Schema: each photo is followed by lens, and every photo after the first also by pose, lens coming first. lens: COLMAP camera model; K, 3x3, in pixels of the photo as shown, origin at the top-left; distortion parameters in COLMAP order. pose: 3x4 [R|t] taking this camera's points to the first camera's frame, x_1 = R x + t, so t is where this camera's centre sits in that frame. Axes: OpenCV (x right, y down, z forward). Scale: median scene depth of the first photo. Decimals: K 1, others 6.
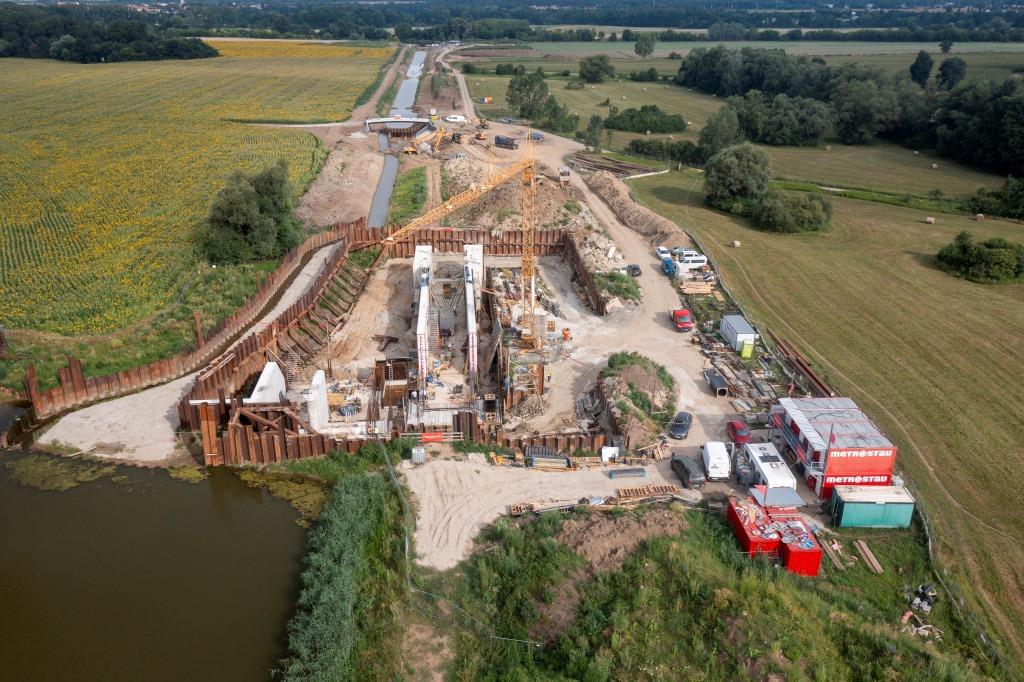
lens RADIAL K [[812.2, 0, 506.0], [0, 812.2, 341.6], [0, 0, 1]] dist [0.015945, 0.002454]
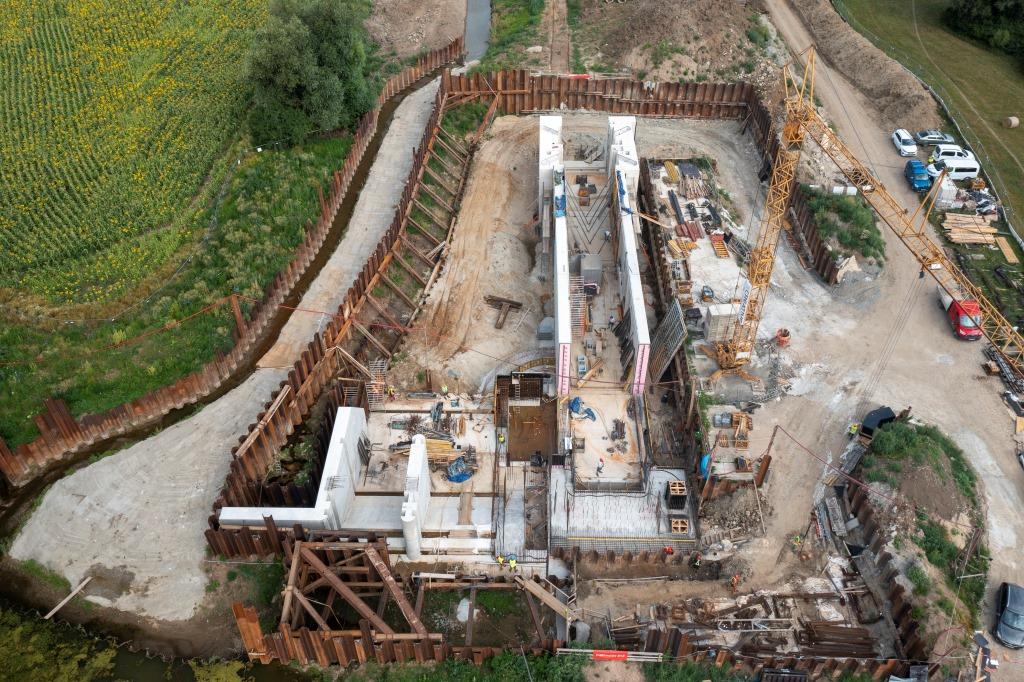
lens RADIAL K [[812.2, 0, 514.4], [0, 812.2, 341.1], [0, 0, 1]] dist [0.015945, 0.002454]
pose [[0.996113, 0.055876, -0.068101, -0.073834], [-0.030109, 0.942482, 0.332897, -0.167283], [0.082785, -0.329553, 0.940501, 0.275963]]
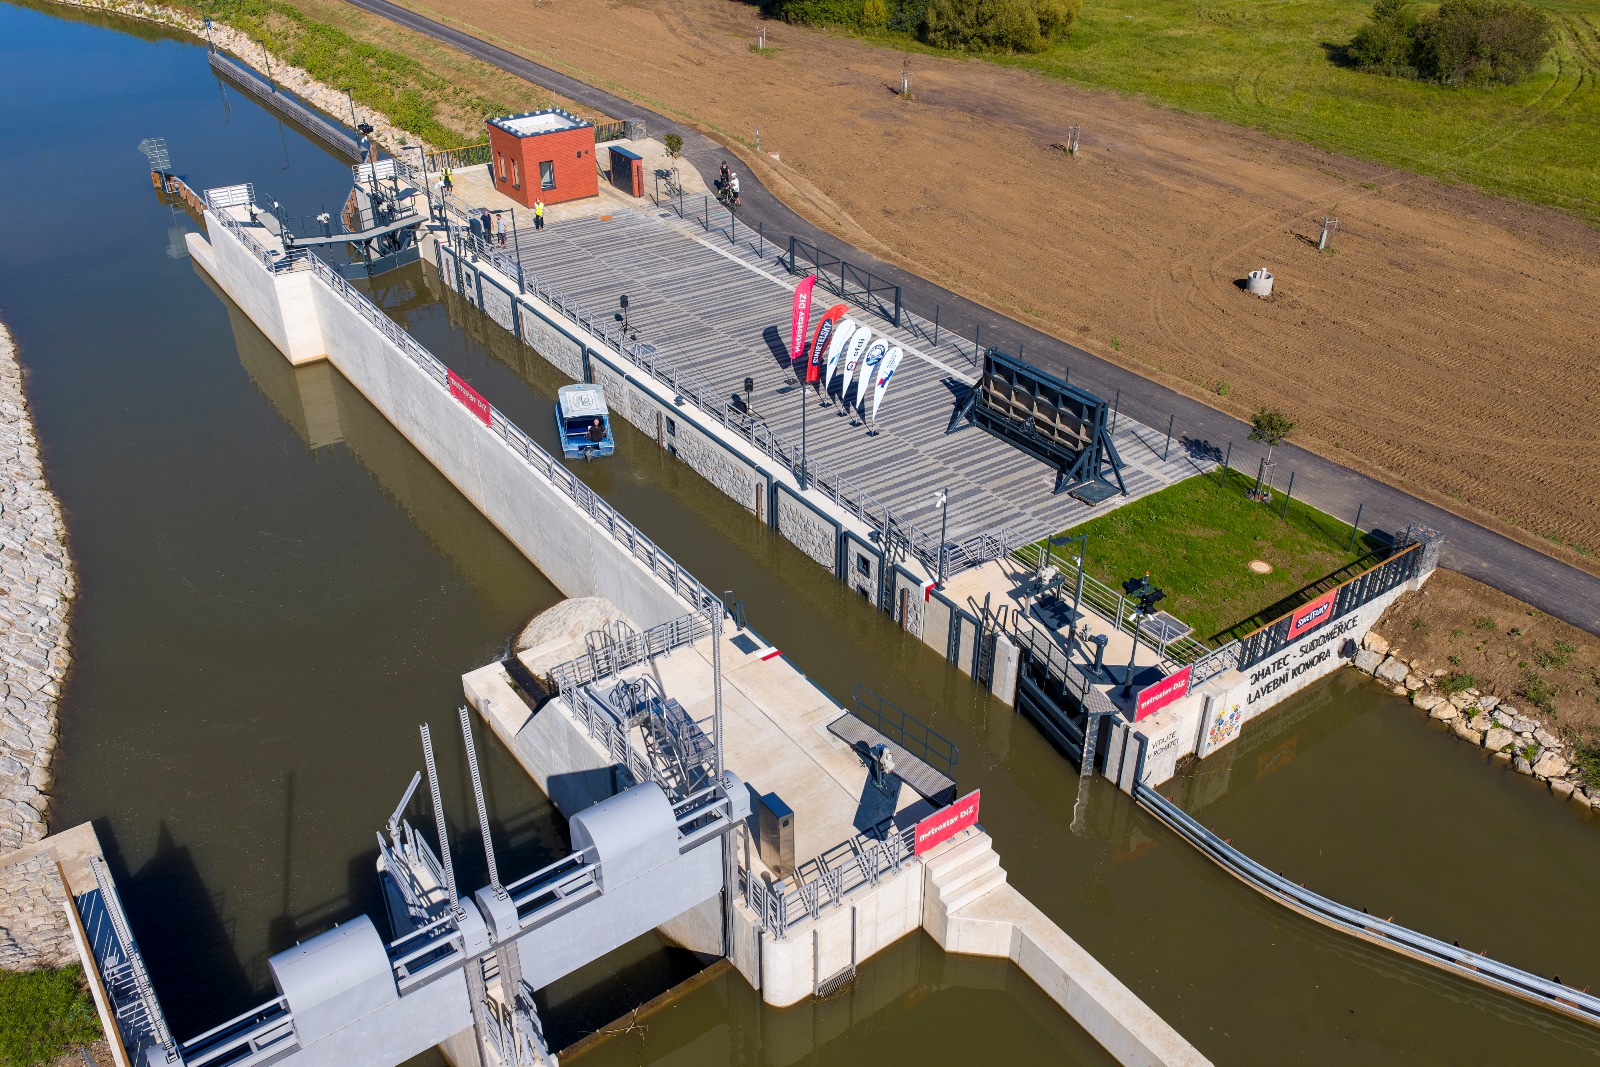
lens RADIAL K [[1314.2, 0, 812.9], [0, 1314.2, 543.7], [0, 0, 1]] dist [0.025906, -0.042645]
pose [[0.847647, -0.279122, 0.451205, -0.173996], [0.201250, 0.956026, 0.213338, -0.057127], [-0.490911, -0.090031, 0.866545, 0.439310]]
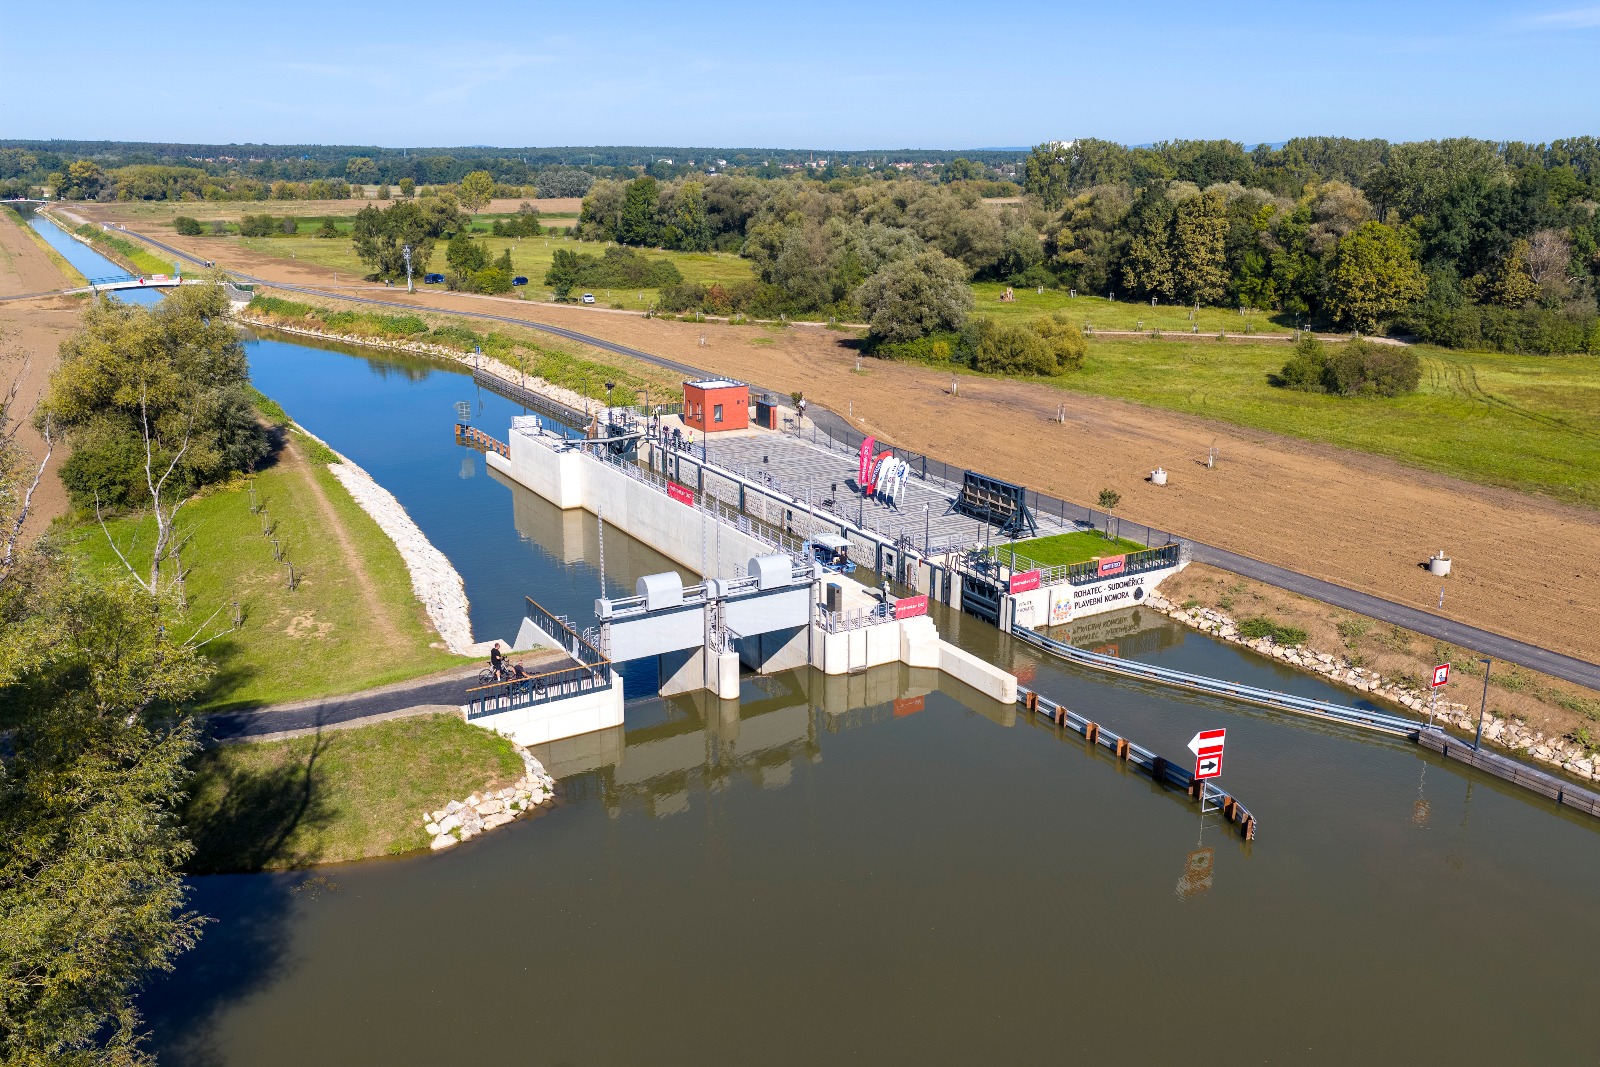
lens RADIAL K [[1314.2, 0, 803.8], [0, 1314.2, 530.7], [0, 0, 1]] dist [0.025906, -0.042645]
pose [[0.892021, -0.116181, 0.436807, -0.309055], [0.168816, 0.982102, -0.083530, 0.042633], [-0.419285, 0.148250, 0.895668, 0.199565]]
